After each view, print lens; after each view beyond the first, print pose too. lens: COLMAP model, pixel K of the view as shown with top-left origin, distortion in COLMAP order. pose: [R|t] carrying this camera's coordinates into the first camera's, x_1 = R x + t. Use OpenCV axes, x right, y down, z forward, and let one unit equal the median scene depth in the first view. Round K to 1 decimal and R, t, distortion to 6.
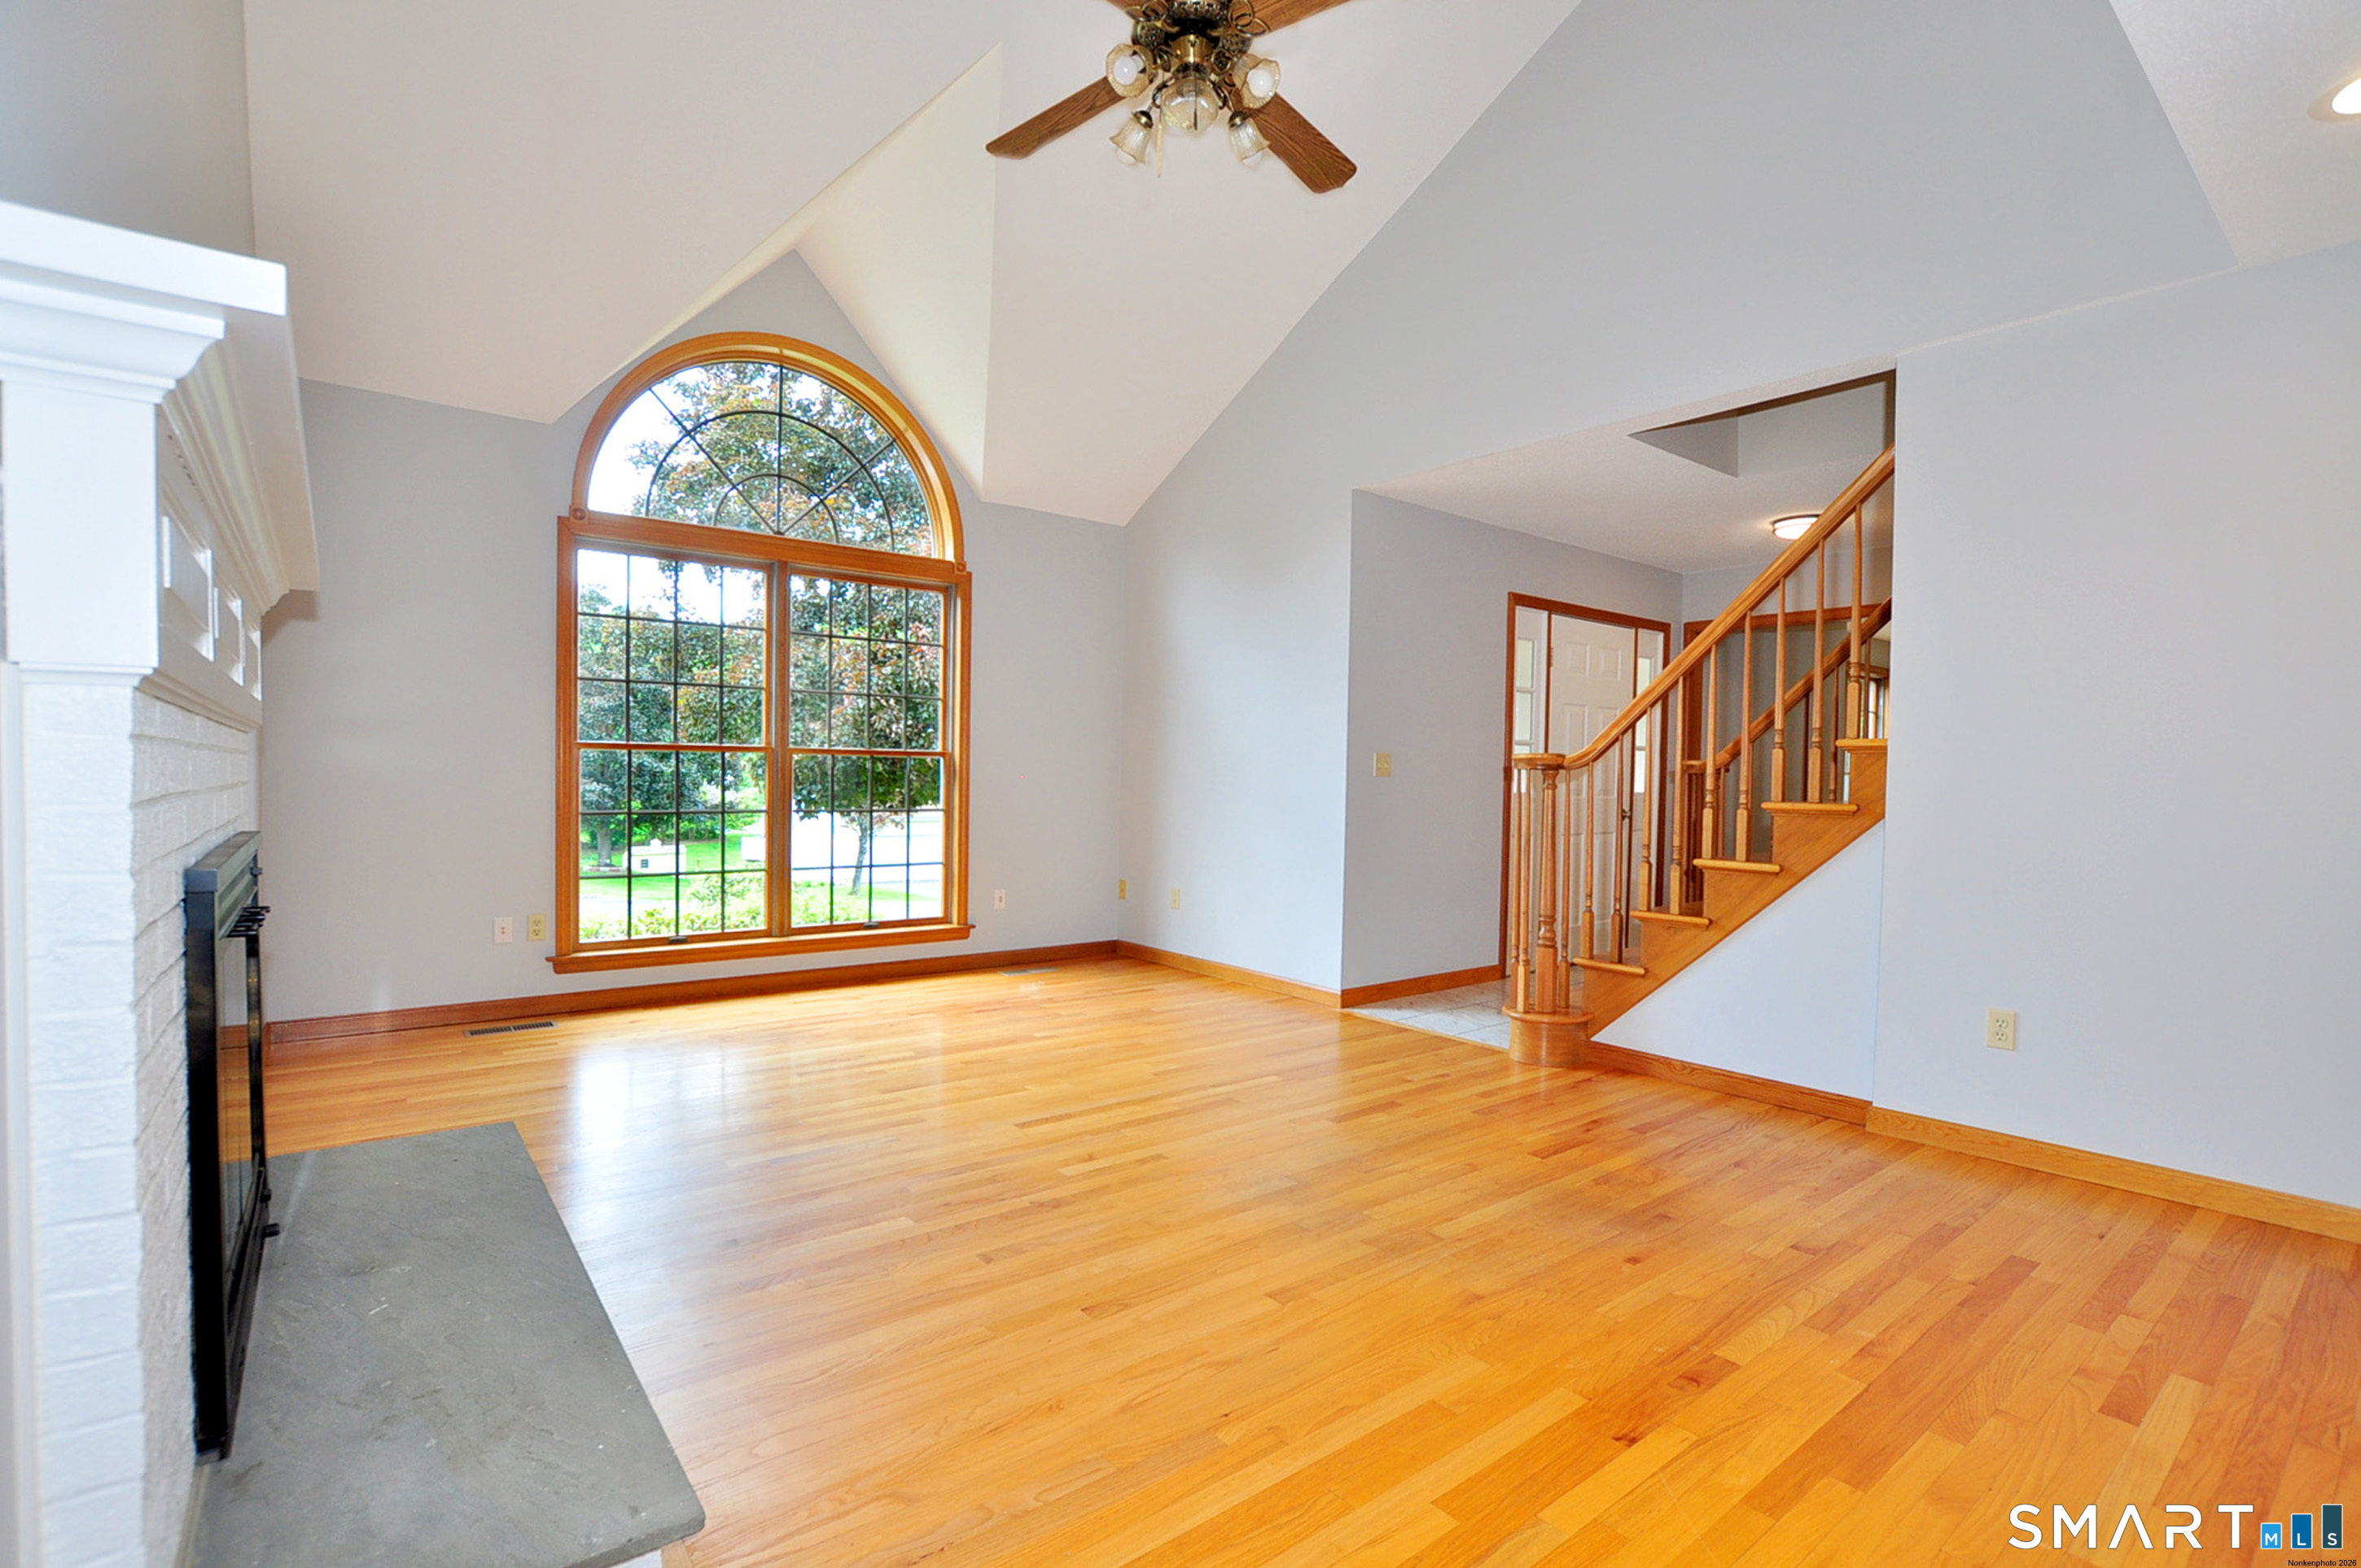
lens RADIAL K [[1060.6, 0, 1178.5], [0, 1060.6, 790.9], [0, 0, 1]] dist [-0.025006, 0.001968]
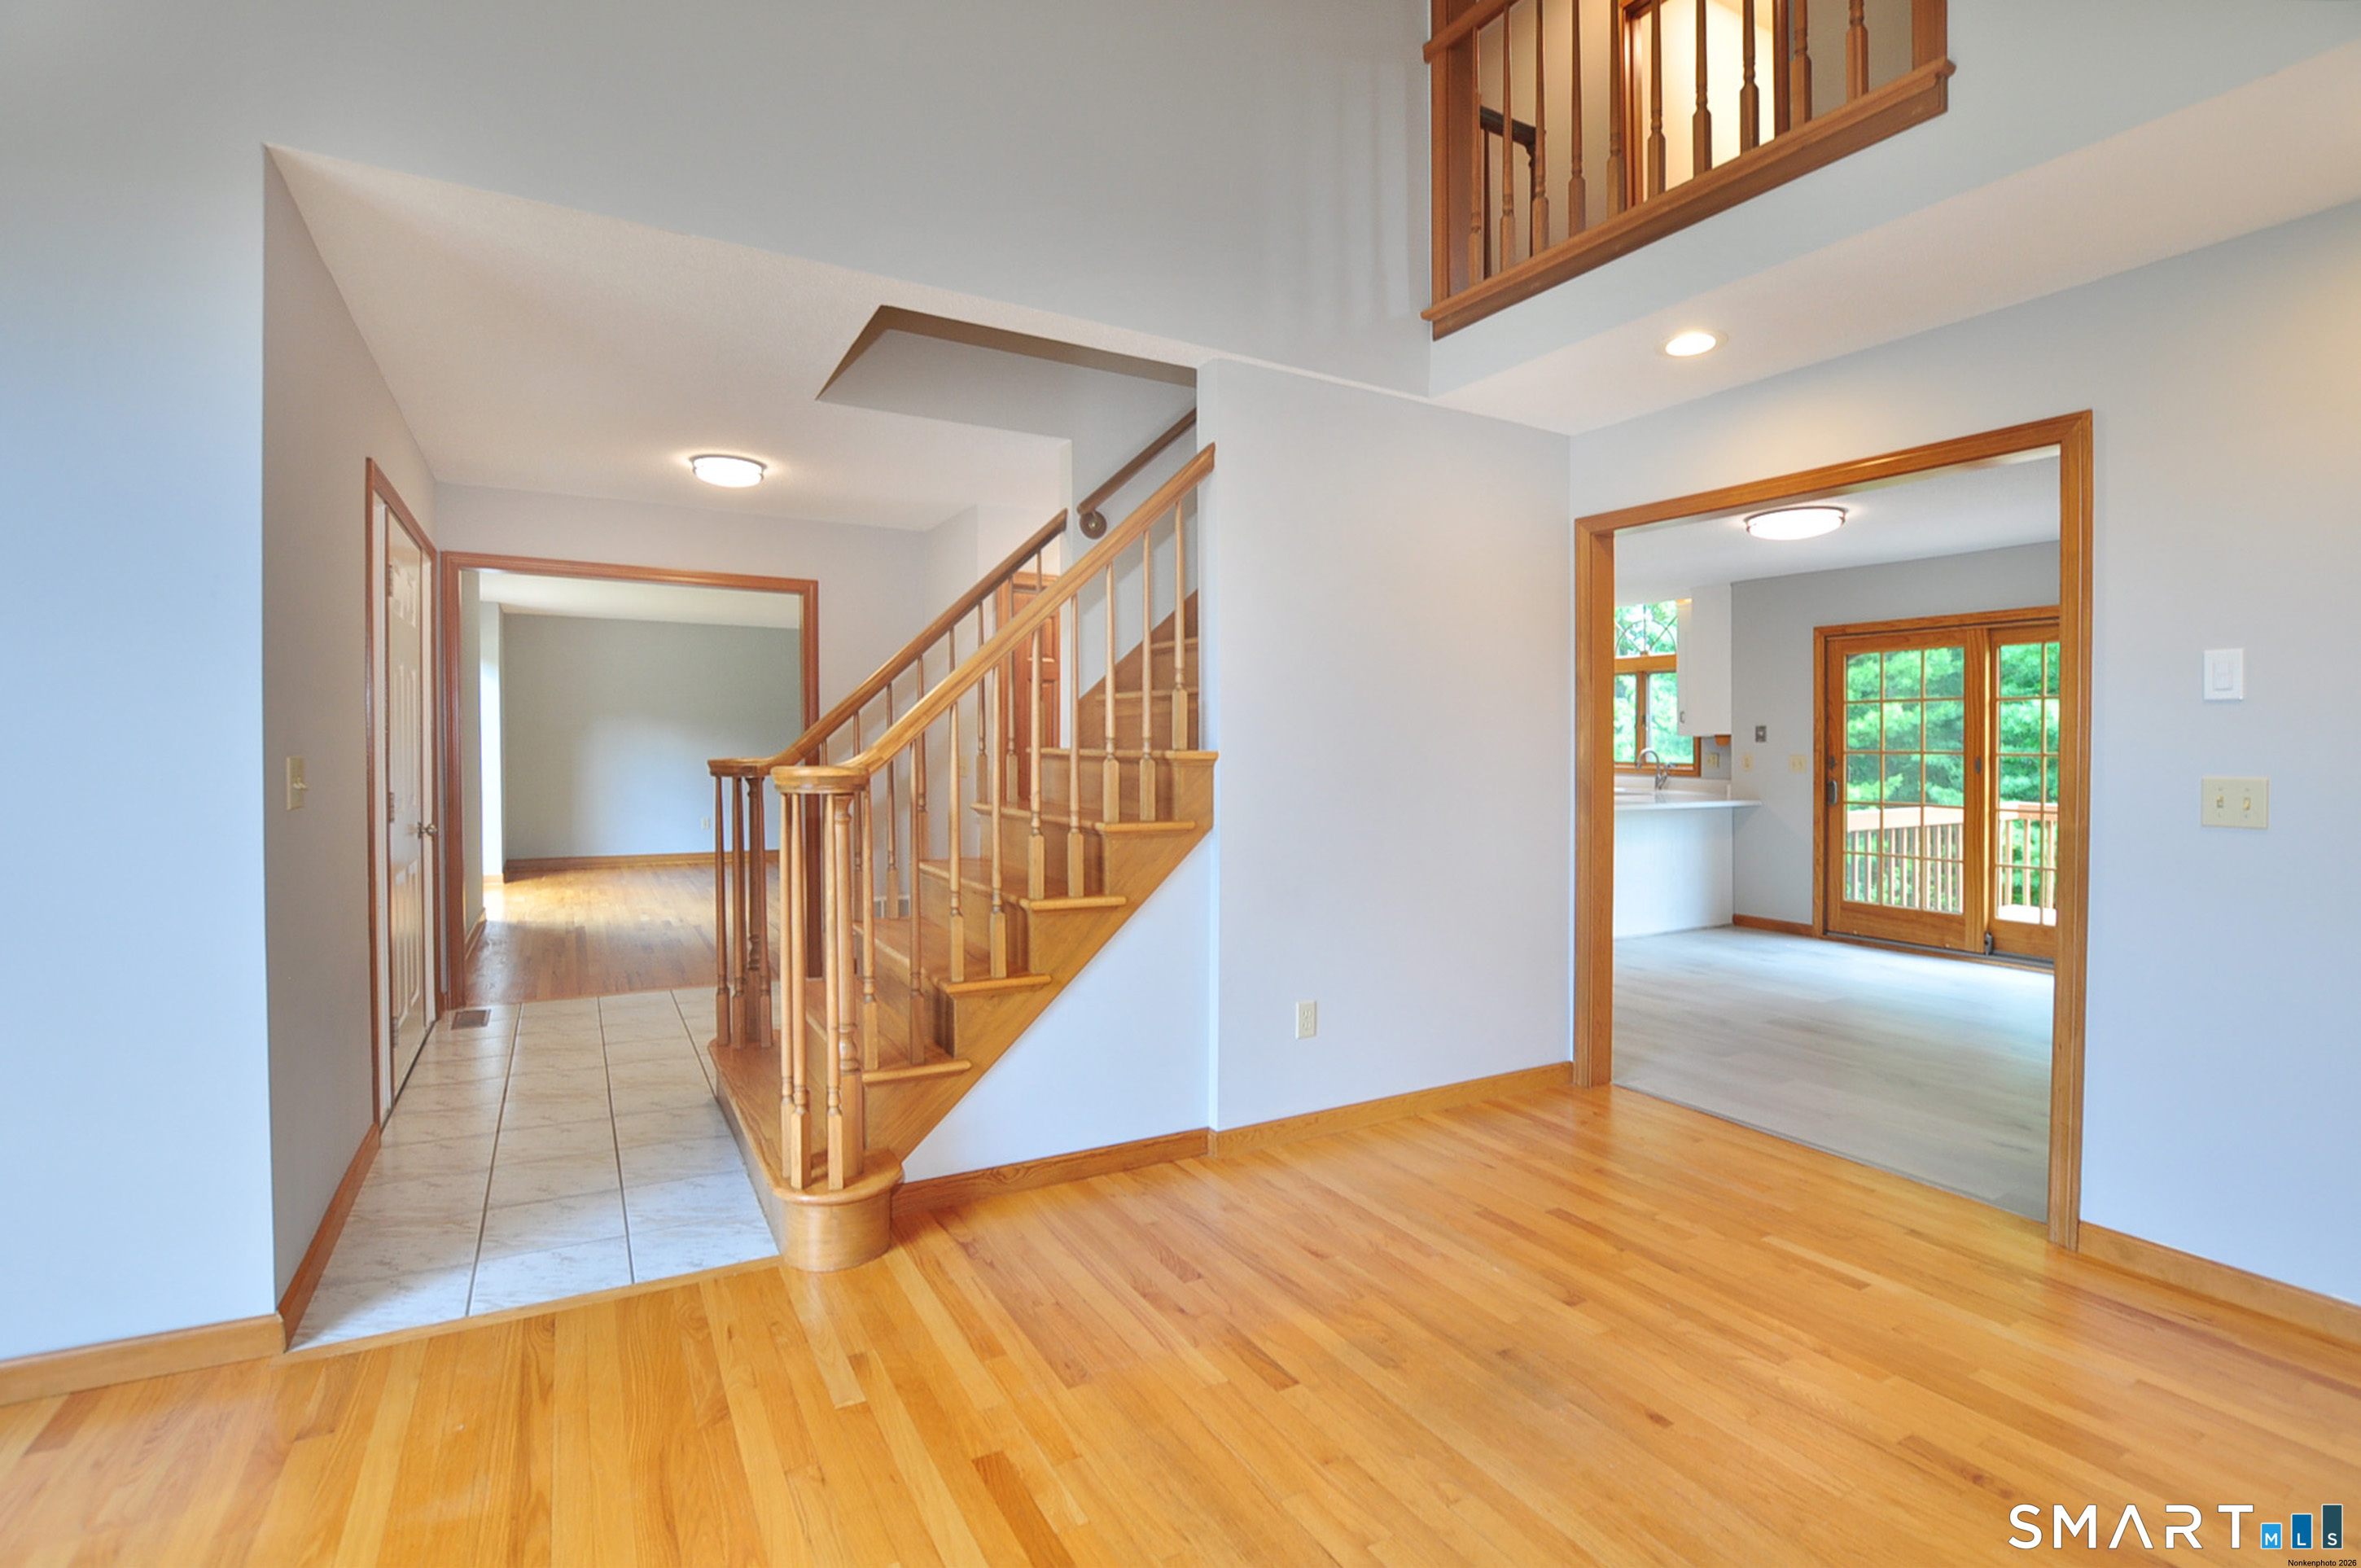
lens RADIAL K [[1060.6, 0, 1144.0], [0, 1060.6, 749.4], [0, 0, 1]] dist [-0.025006, 0.001968]
pose [[0.168940, -0.016376, 0.985490, -0.323213], [0.010449, 0.999836, 0.014823, -0.071163], [-0.985571, 0.007793, 0.169084, 0.936072]]
